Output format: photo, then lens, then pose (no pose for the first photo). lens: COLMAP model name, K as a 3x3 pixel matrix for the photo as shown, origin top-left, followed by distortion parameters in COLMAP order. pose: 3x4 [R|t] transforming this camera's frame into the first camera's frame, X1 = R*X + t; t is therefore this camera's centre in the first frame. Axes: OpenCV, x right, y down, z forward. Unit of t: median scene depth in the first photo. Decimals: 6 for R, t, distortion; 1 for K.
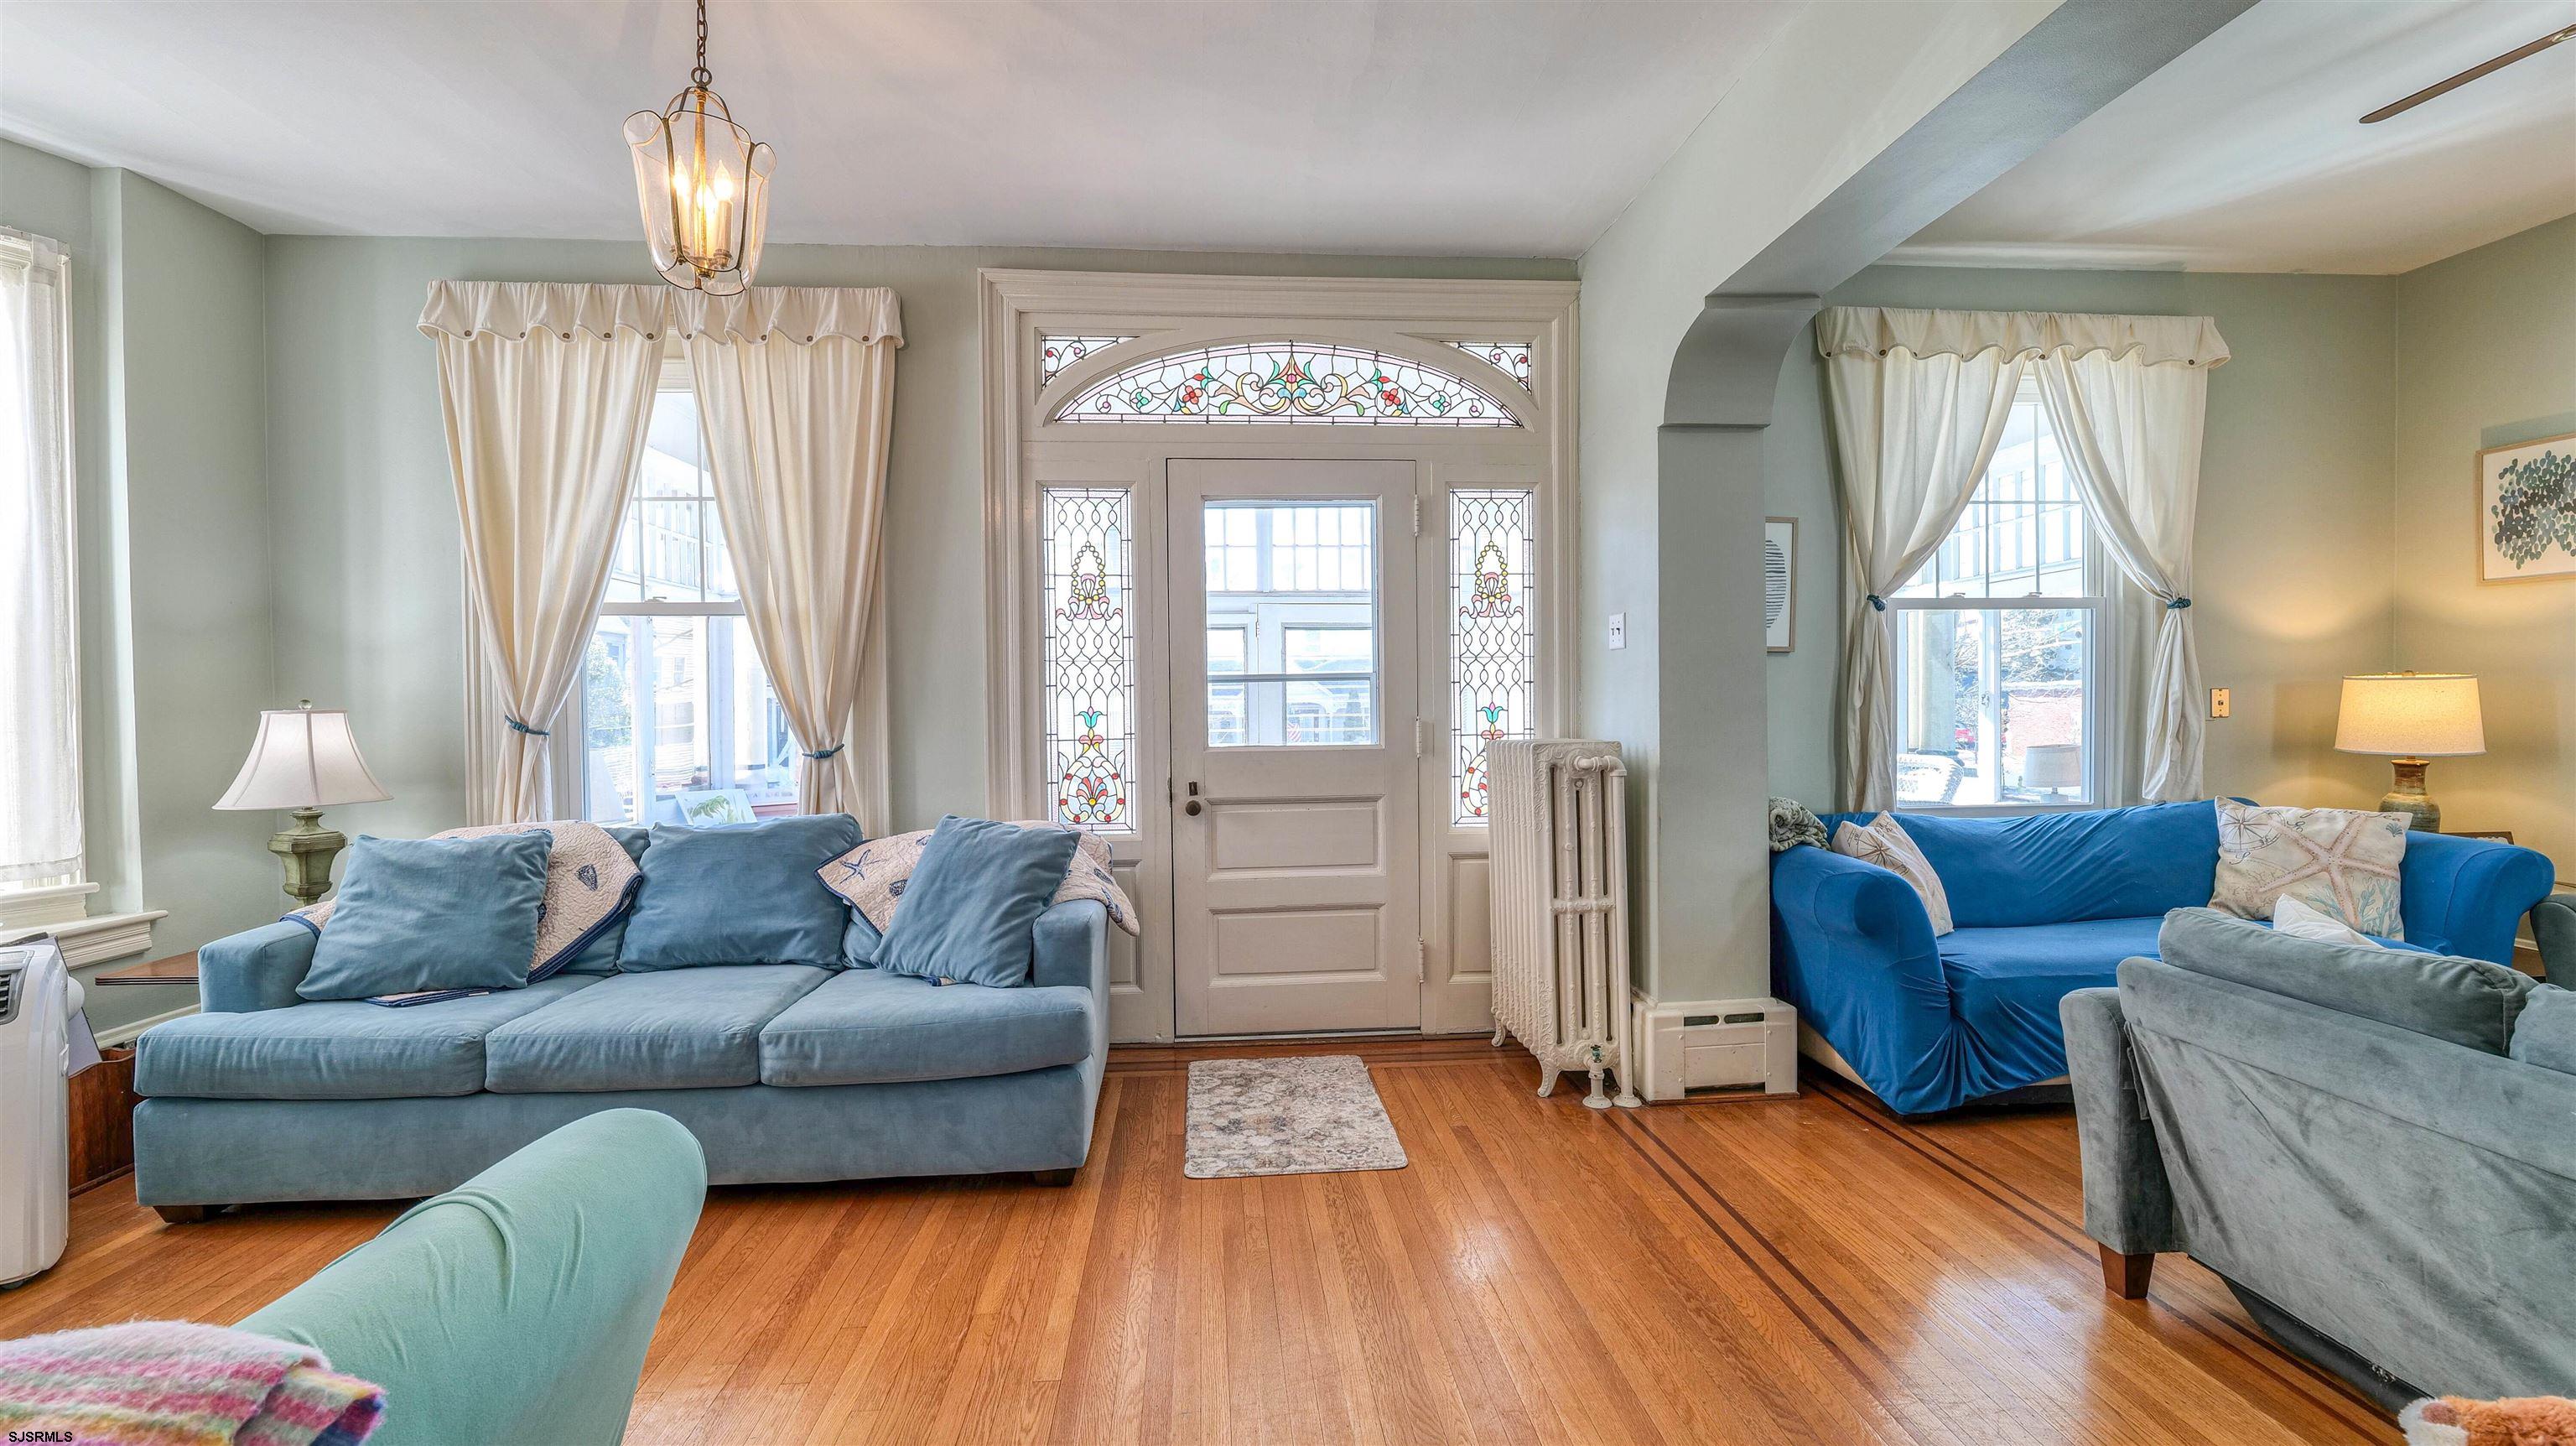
lens RADIAL K [[1062.2, 0, 1292.9], [0, 1062.2, 715.2], [0, 0, 1]] dist [-0.002913, 0.000061]
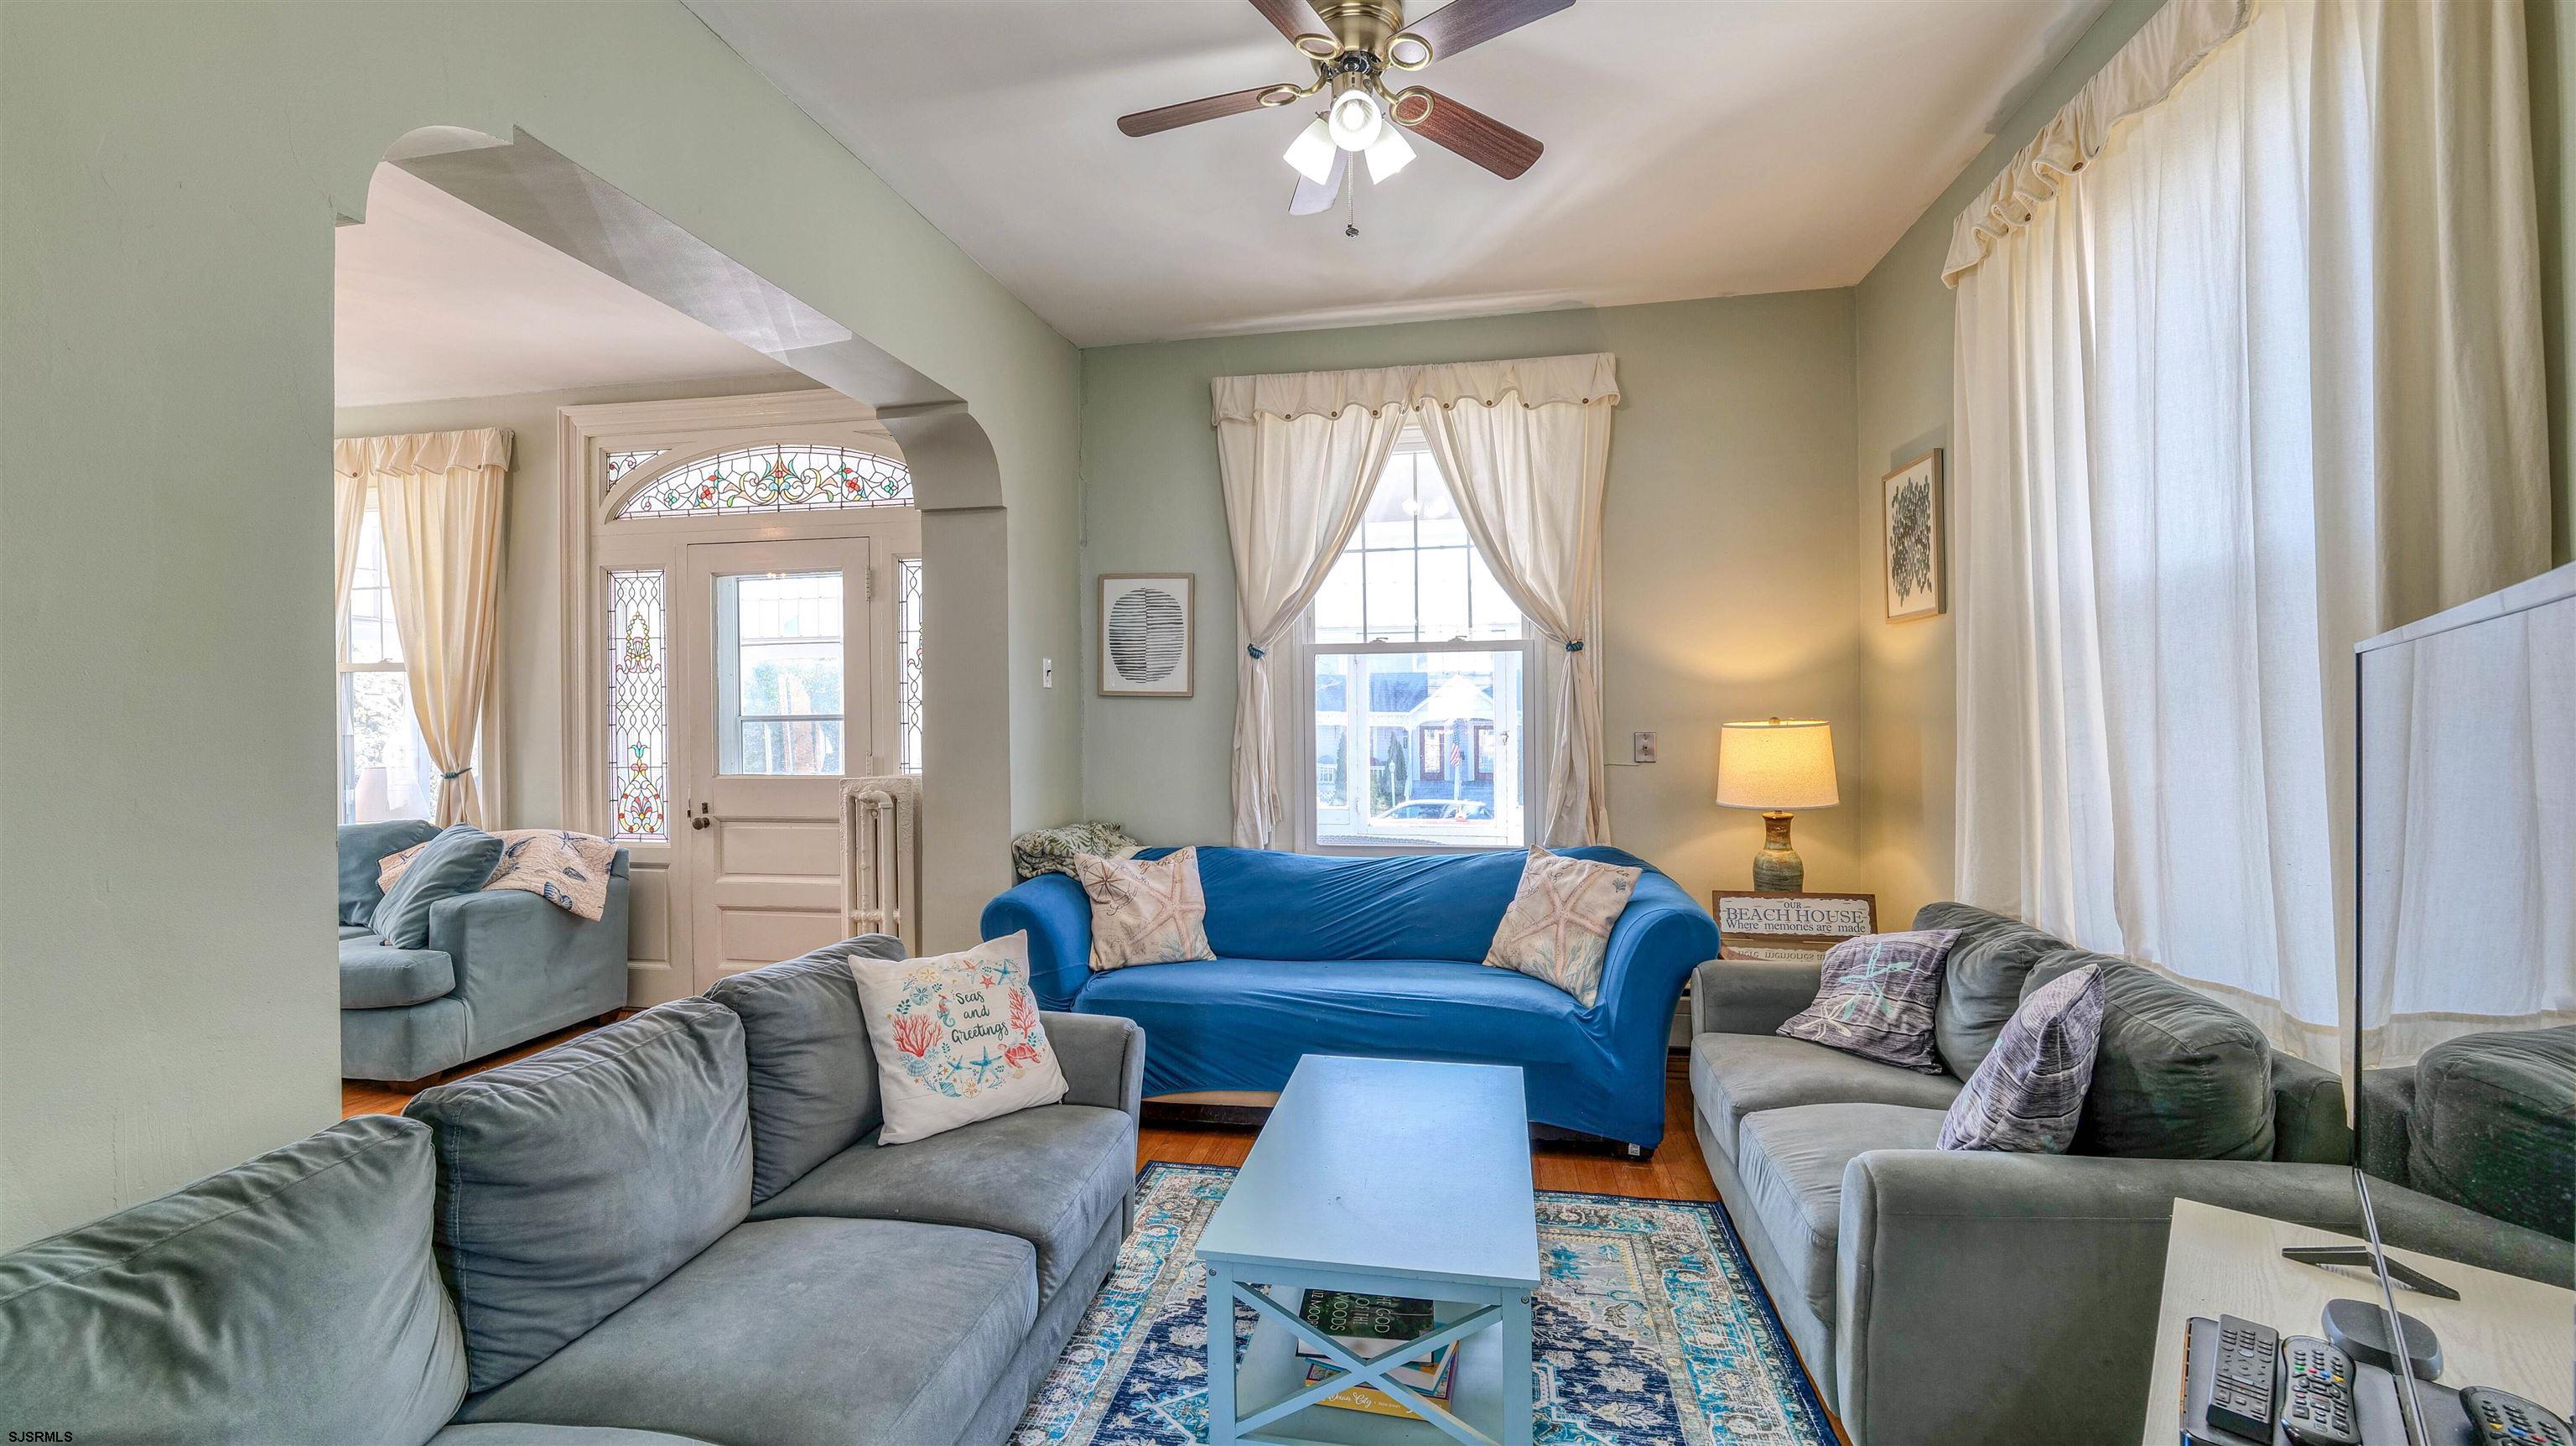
lens RADIAL K [[1075.1, 0, 1271.0], [0, 1075.1, 718.0], [0, 0, 1]] dist [-0.001104, 0.000061]
pose [[0.962868, 0.004837, -0.269928, 0.882090], [-0.007468, 0.999934, -0.008718, -0.030301], [0.269868, 0.010410, 0.962841, -0.035257]]
